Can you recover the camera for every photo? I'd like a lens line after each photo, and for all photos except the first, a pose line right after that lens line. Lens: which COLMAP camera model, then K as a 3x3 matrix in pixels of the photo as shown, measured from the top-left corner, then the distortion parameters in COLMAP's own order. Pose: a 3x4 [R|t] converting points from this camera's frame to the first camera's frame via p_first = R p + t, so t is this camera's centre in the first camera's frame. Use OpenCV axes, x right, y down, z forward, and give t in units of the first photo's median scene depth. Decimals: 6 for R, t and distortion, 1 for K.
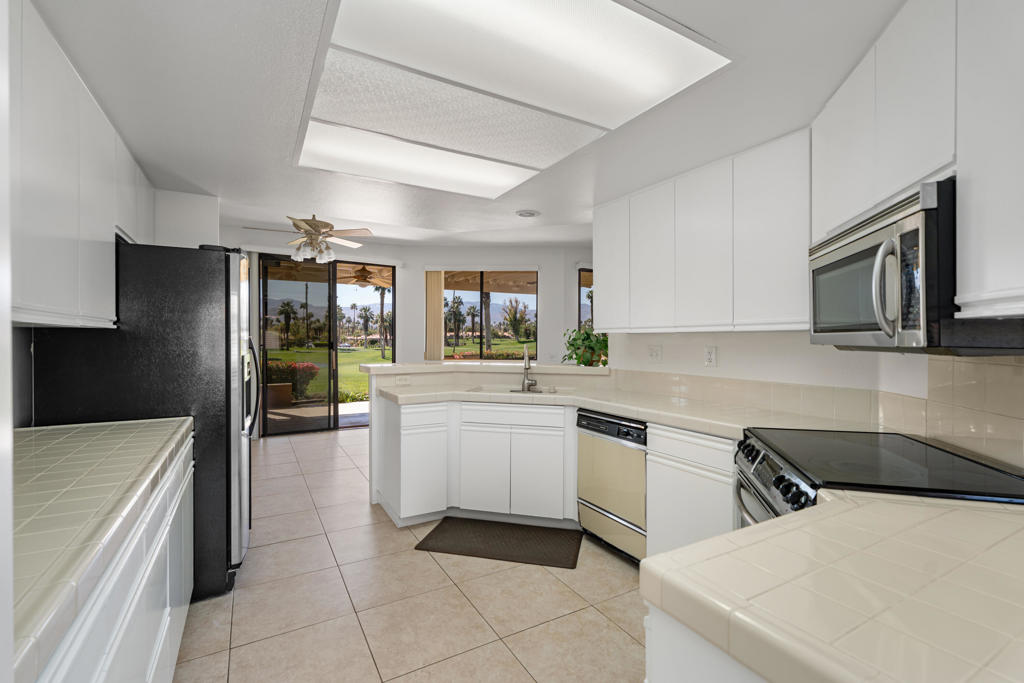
lens RADIAL K [[461.3, 0, 507.6], [0, 461.3, 339.0], [0, 0, 1]] dist [0.002197, 0.000128]
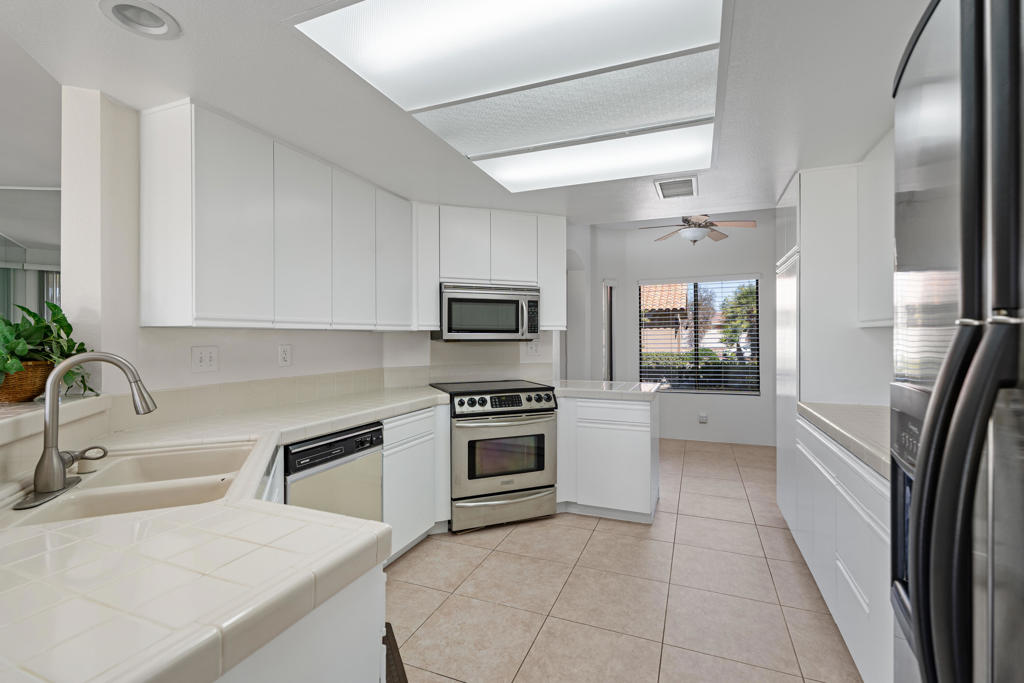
lens RADIAL K [[461.3, 0, 515.9], [0, 461.3, 335.6], [0, 0, 1]] dist [0.002197, 0.000128]
pose [[-0.633192, 0.002437, 0.773991, -0.668545], [0.001343, 0.999997, -0.002050, 0.001113], [-0.773993, -0.000259, -0.633194, 1.452660]]
